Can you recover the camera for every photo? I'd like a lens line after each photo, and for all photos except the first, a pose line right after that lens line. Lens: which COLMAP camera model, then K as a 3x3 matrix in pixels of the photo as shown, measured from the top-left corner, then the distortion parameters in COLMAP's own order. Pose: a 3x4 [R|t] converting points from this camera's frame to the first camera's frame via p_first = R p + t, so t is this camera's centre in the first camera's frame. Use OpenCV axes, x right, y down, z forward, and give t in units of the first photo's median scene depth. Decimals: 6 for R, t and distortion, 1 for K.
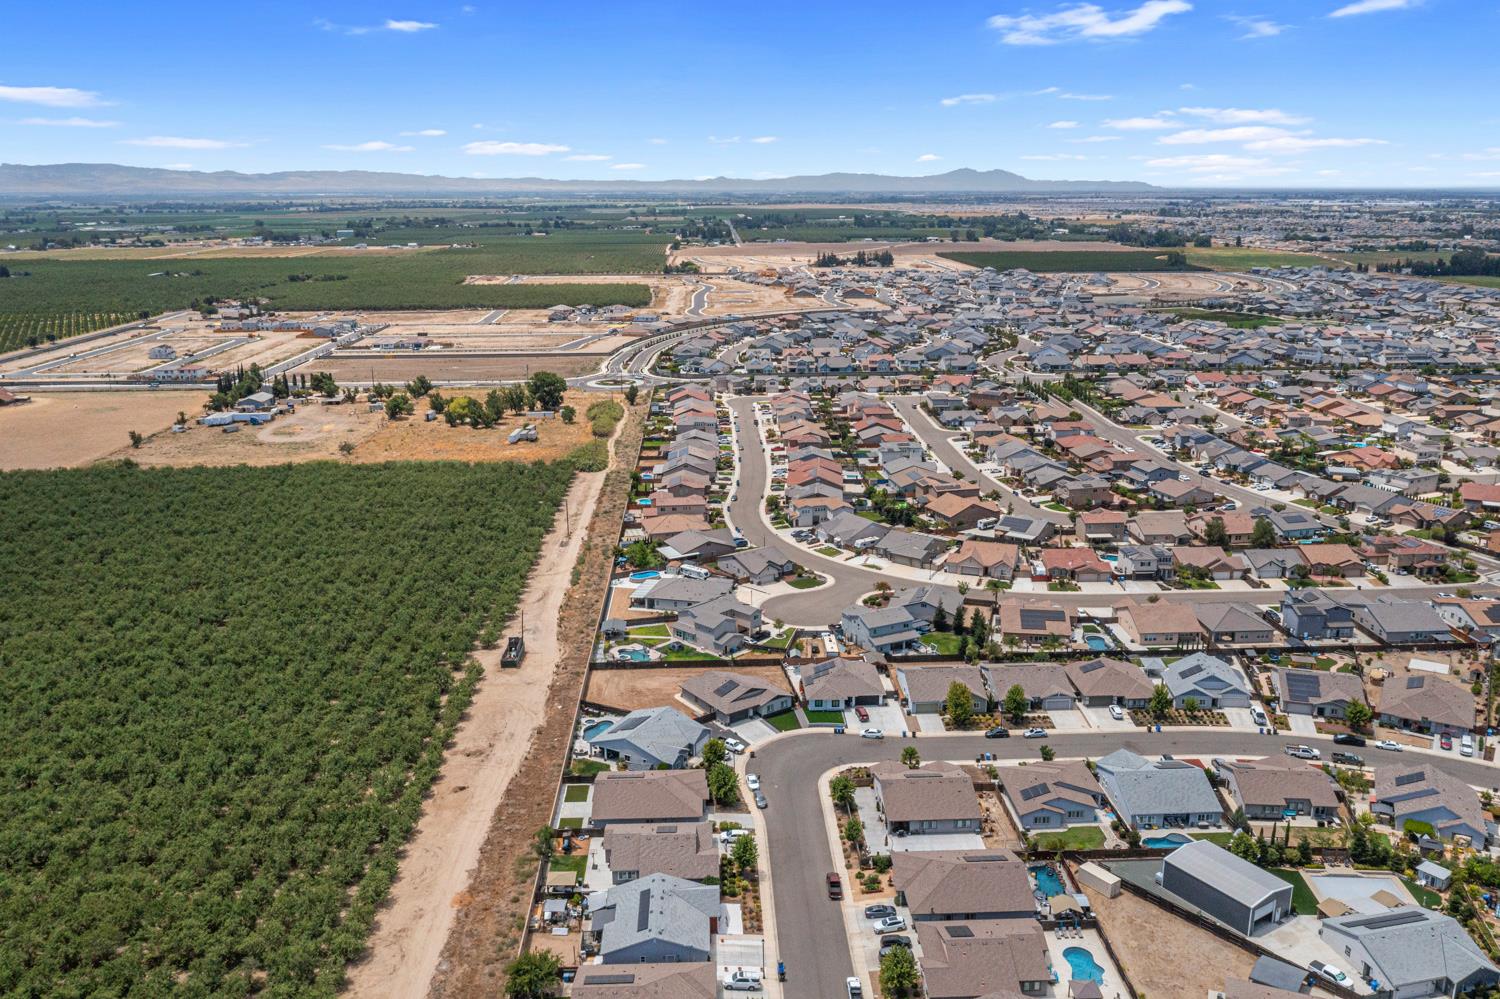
lens RADIAL K [[1186.7, 0, 752.8], [0, 1186.7, 493.6], [0, 0, 1]] dist [-0.007716, -0.001204]
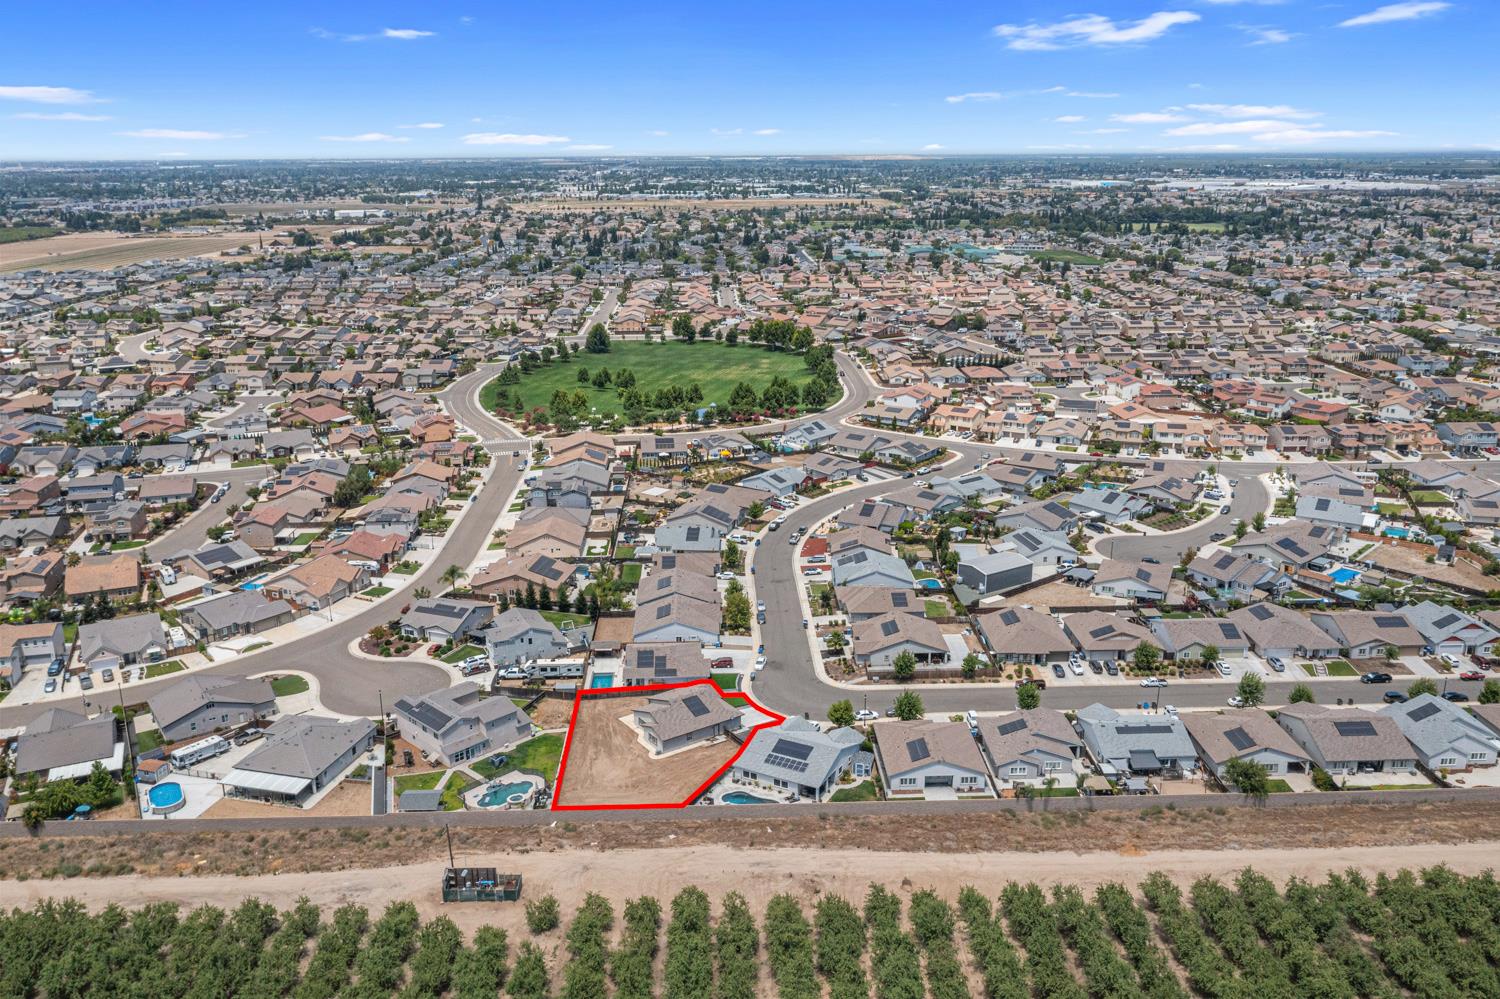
lens RADIAL K [[1186.7, 0, 752.8], [0, 1186.7, 493.6], [0, 0, 1]] dist [-0.007716, -0.001204]
pose [[0.007341, -0.273295, 0.961902, -0.617841], [0.255553, 0.930498, 0.262423, -0.151398], [-0.966767, 0.243891, 0.076672, 0.639895]]
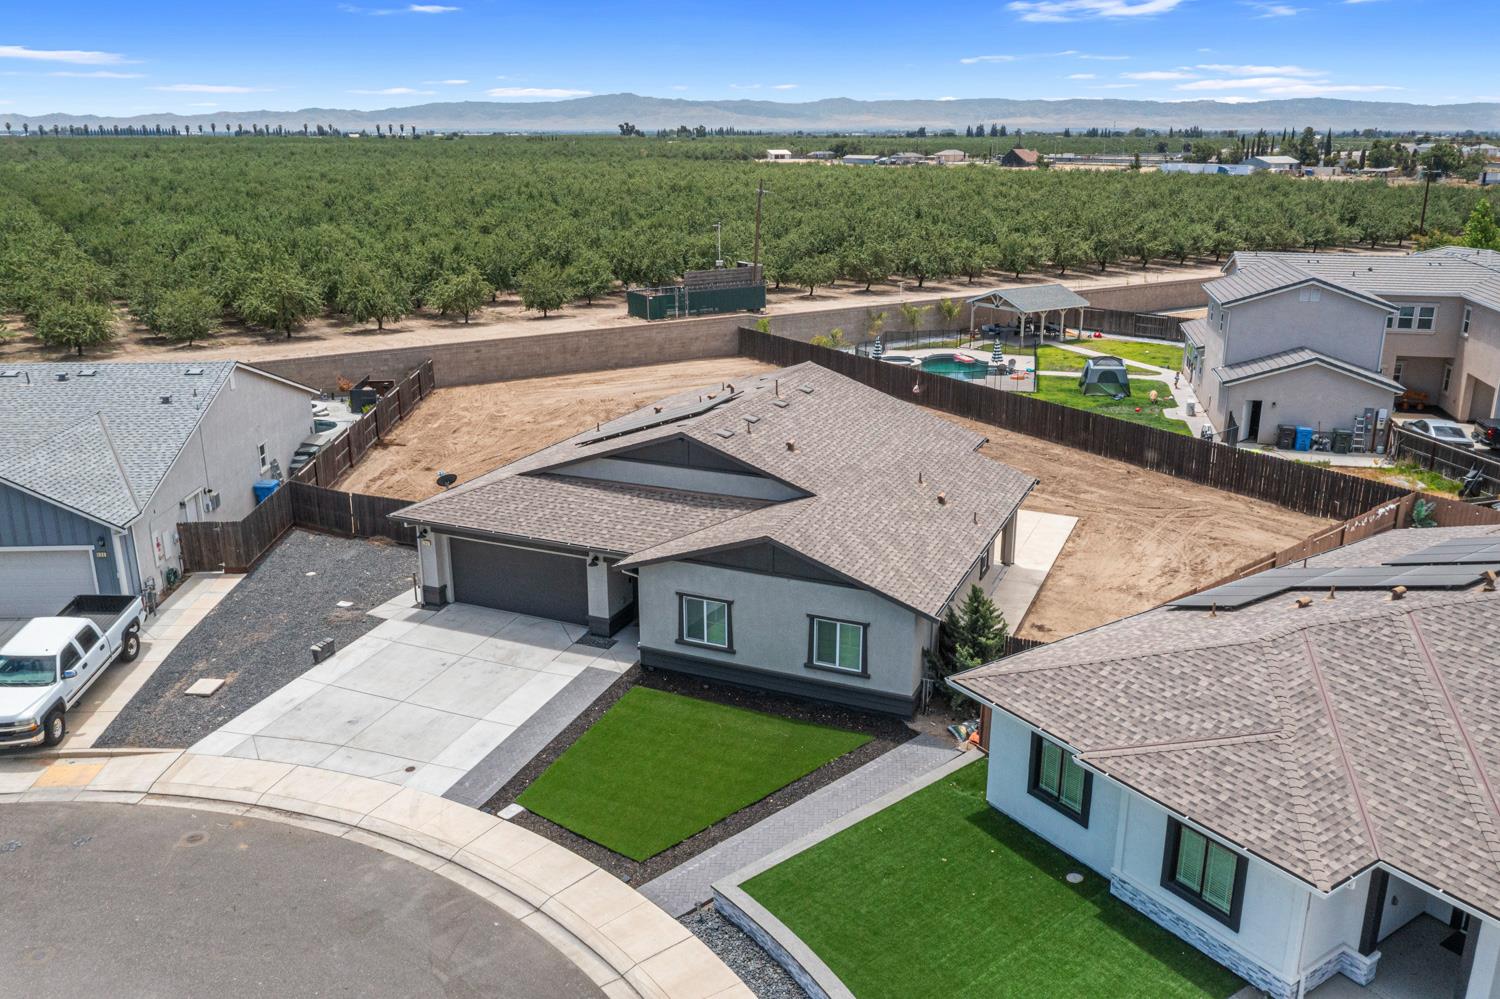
lens RADIAL K [[1186.7, 0, 752.8], [0, 1186.7, 493.6], [0, 0, 1]] dist [-0.007716, -0.001204]
pose [[0.512424, 0.255080, -0.819973, 0.085172], [-0.217567, 0.962273, 0.163384, 0.109070], [0.830714, 0.094678, 0.548589, 0.694382]]
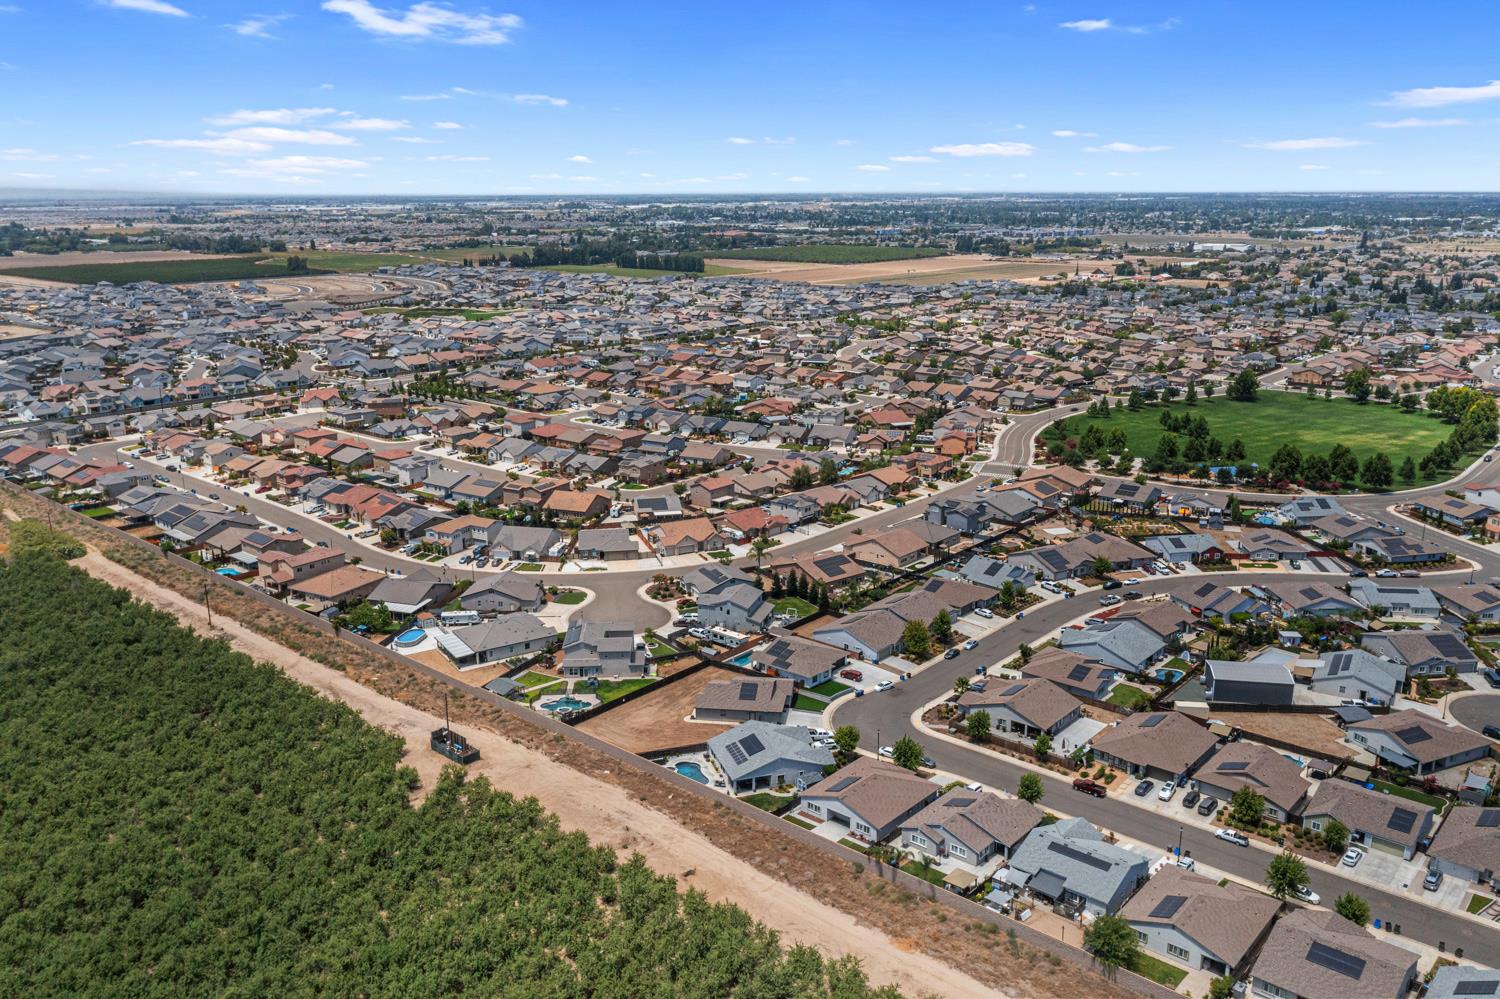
lens RADIAL K [[1191.5, 0, 756.4], [0, 1191.5, 481.4], [0, 0, 1]] dist [-0.011164, -0.005252]
pose [[0.687671, -0.171789, 0.705406, -0.501967], [0.182916, 0.981256, 0.060651, -0.045281], [-0.702603, 0.087322, 0.706204, 0.224198]]
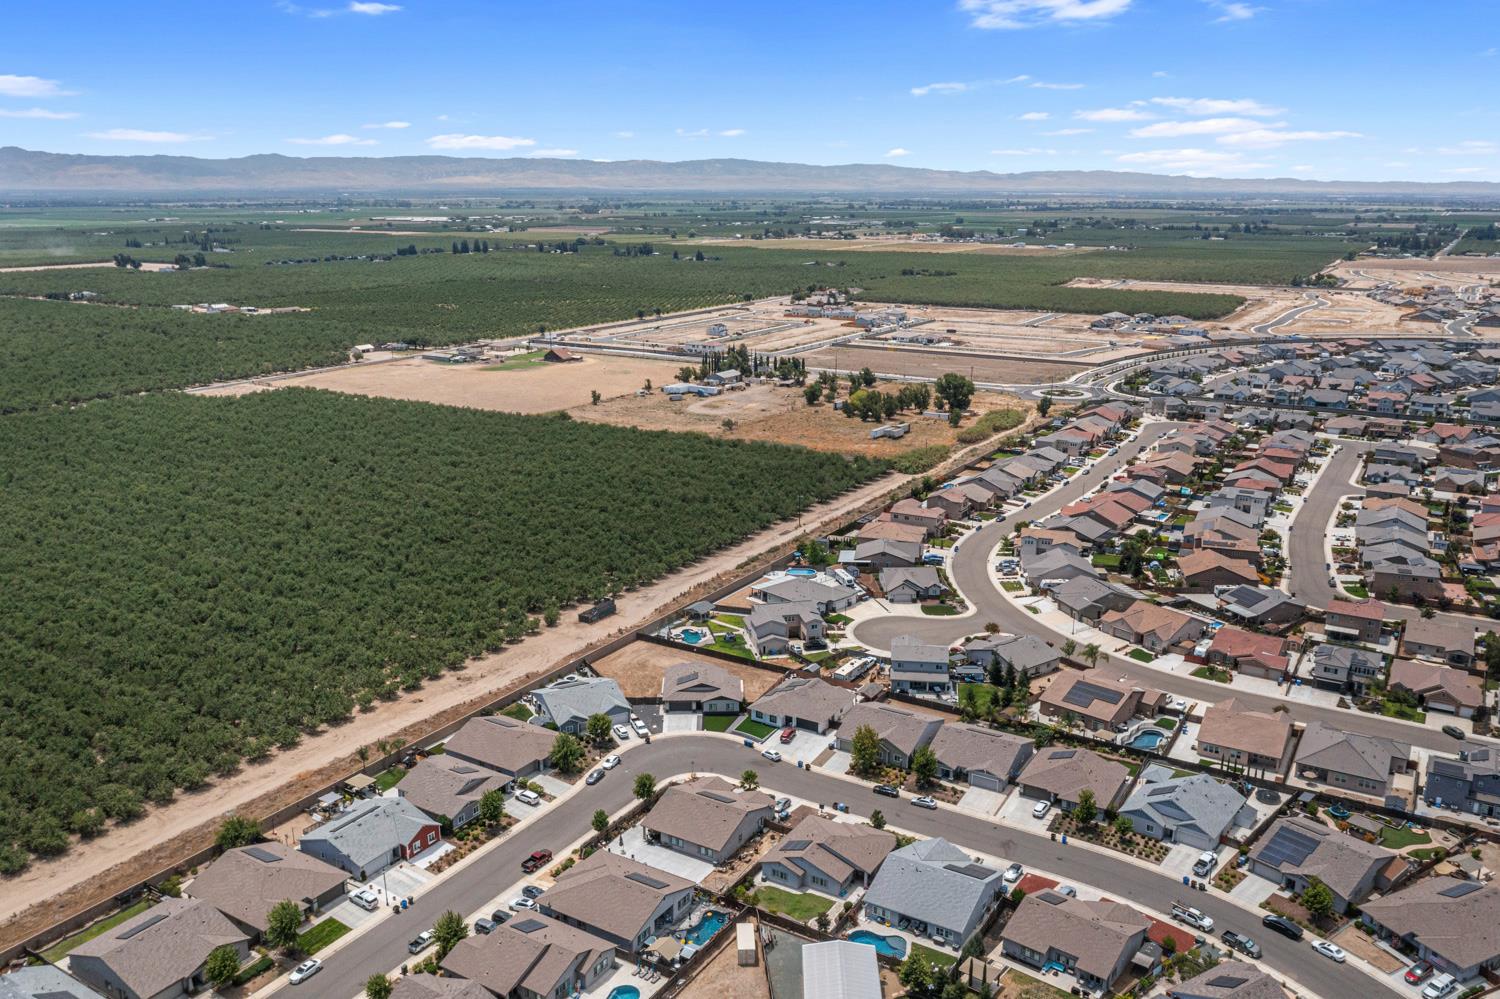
lens RADIAL K [[1181.6, 0, 747.5], [0, 1181.6, 522.0], [0, 0, 1]] dist [-0.007607, -0.003655]
pose [[0.829082, 0.157455, -0.536499, 0.412388], [-0.144878, 0.987255, 0.065857, -0.033944], [0.540031, 0.023127, 0.841328, 0.121293]]
